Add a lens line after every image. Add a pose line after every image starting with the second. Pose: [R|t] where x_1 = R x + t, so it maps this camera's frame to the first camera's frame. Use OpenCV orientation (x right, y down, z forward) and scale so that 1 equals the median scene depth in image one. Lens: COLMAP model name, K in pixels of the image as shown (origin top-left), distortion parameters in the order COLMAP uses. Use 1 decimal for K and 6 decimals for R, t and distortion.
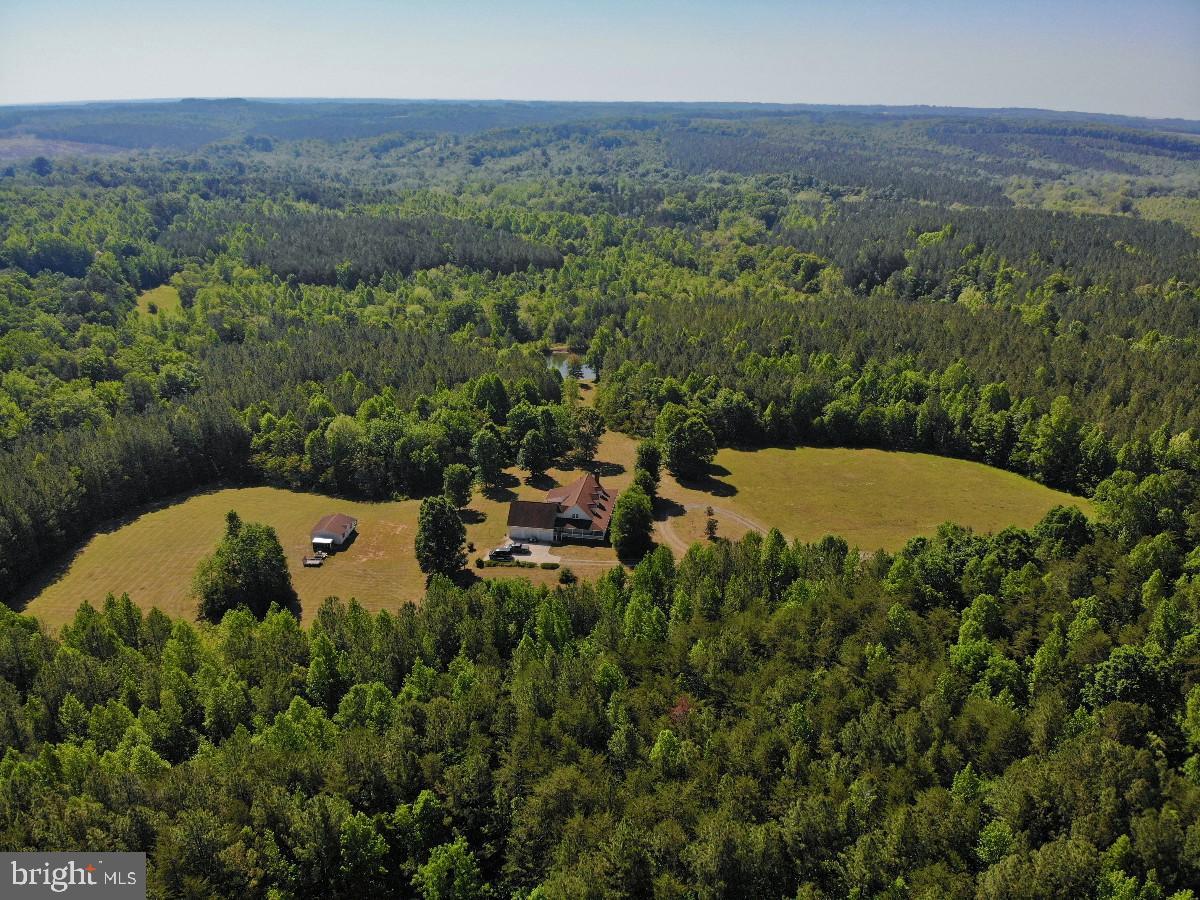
lens RADIAL K [[869.1, 0, 598.6], [0, 869.1, 448.8], [0, 0, 1]] dist [0.028342, -0.064998]
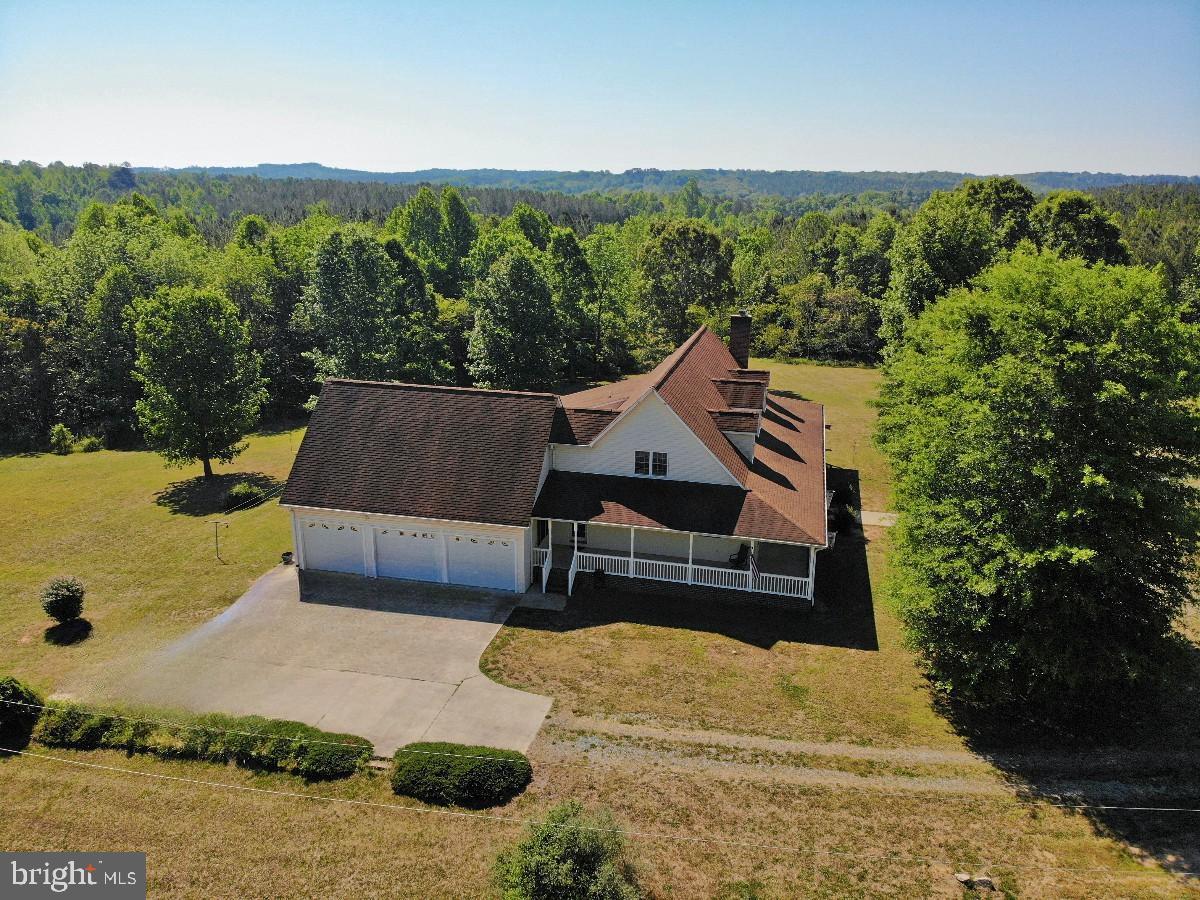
lens RADIAL K [[869.1, 0, 601.2], [0, 869.1, 451.7], [0, 0, 1]] dist [0.028342, -0.064998]
pose [[0.996996, 0.023242, -0.073877, -0.024168], [-0.029220, 0.996294, -0.080896, 0.090940], [0.071723, 0.082812, 0.993981, 0.823032]]
